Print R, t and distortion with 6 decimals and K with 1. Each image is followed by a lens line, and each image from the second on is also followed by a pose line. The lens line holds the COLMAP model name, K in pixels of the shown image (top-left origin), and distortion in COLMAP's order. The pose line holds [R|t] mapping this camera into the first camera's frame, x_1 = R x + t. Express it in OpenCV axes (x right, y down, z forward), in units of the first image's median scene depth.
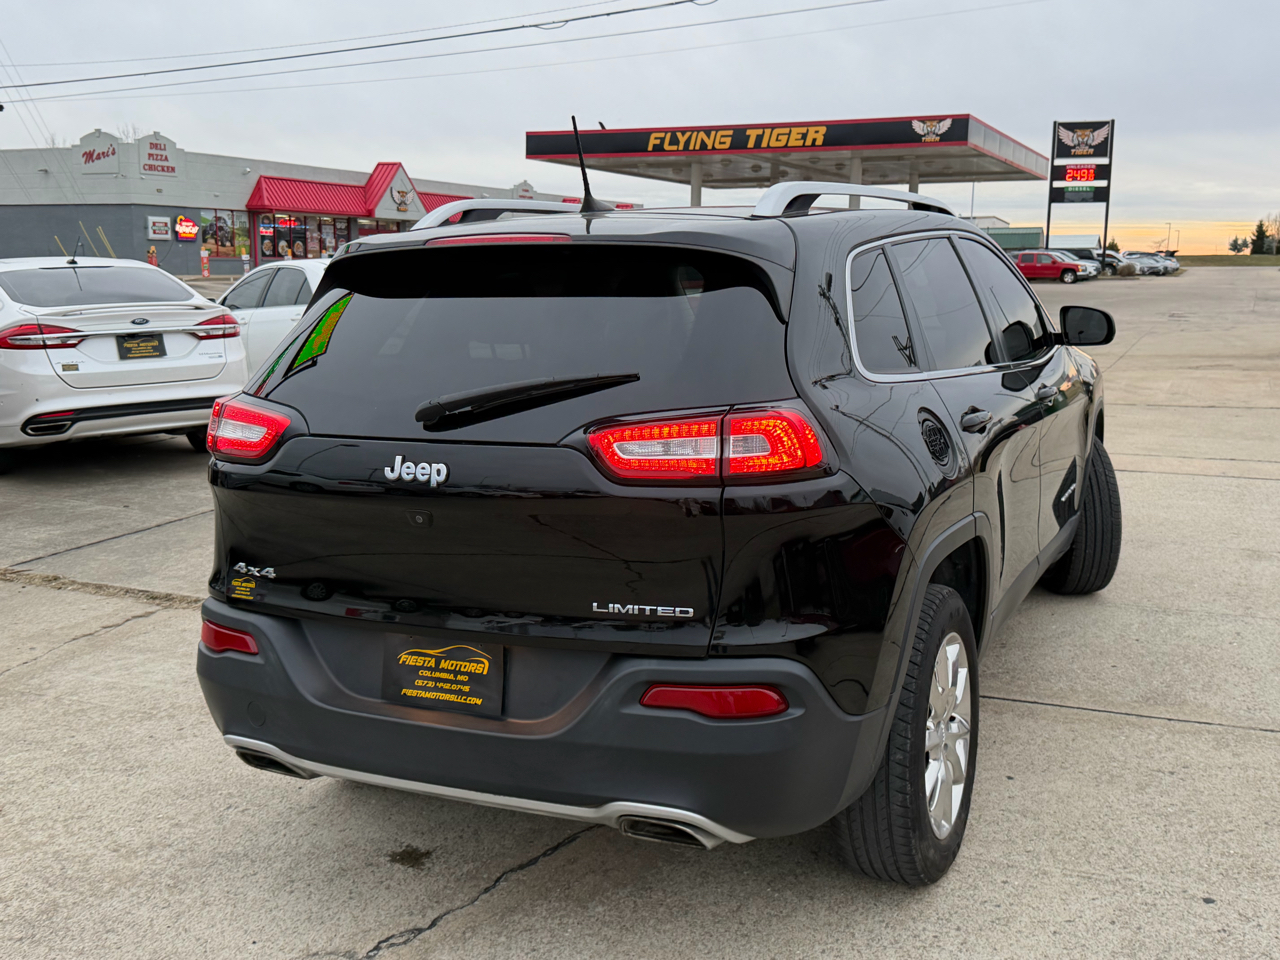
lens RADIAL K [[1312.3, 0, 645.5], [0, 1312.3, 463.4], [0, 0, 1]] dist [0.177209, -0.432080]
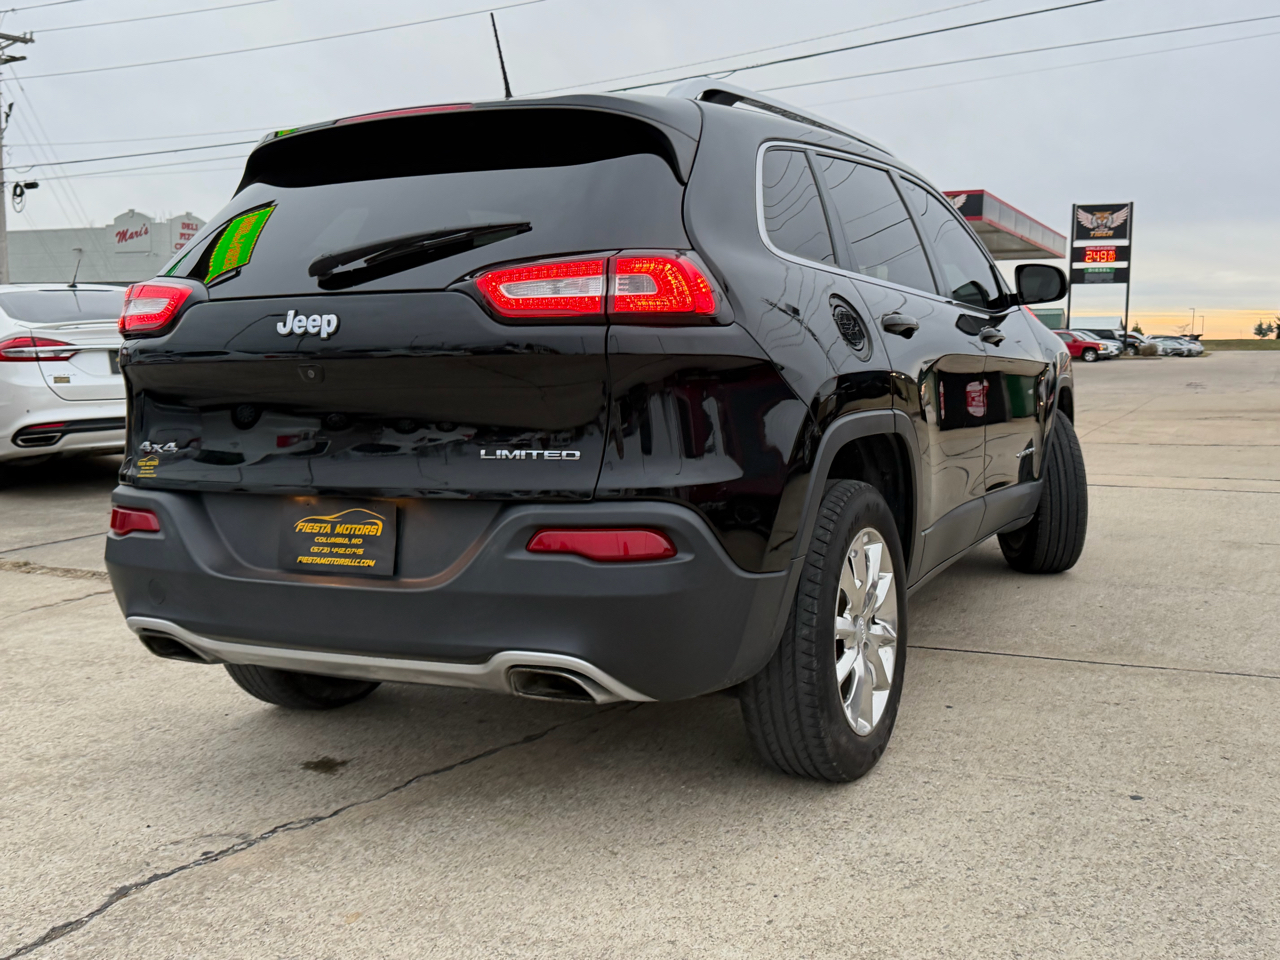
lens RADIAL K [[1309.3, 0, 652.6], [0, 1309.3, 474.3], [0, 0, 1]] dist [0.176920, -0.421670]
pose [[0.999789, 0.002220, -0.020403, 0.081992], [-0.003558, 0.997828, -0.065779, 0.141785], [0.020212, 0.065838, 0.997626, 0.015153]]
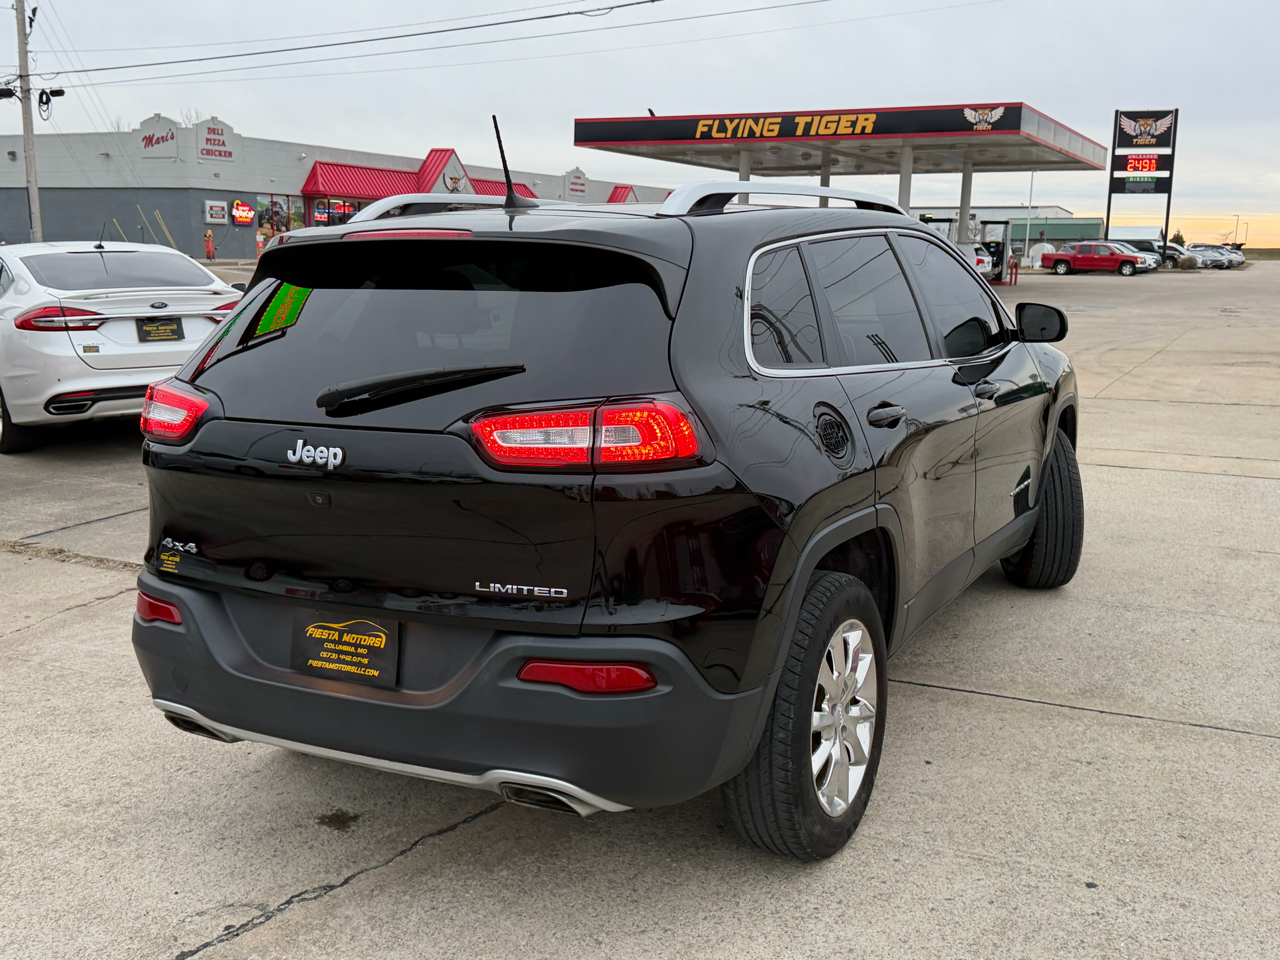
lens RADIAL K [[1314.0, 0, 640.0], [0, 1314.0, 480.0], [0, 0, 1]] dist [0.174856, -0.424143]
pose [[0.998554, 0.018515, -0.050477, 0.107891], [-0.017427, 0.999608, 0.021909, -0.001107], [0.050863, -0.020997, 0.998485, -0.036032]]
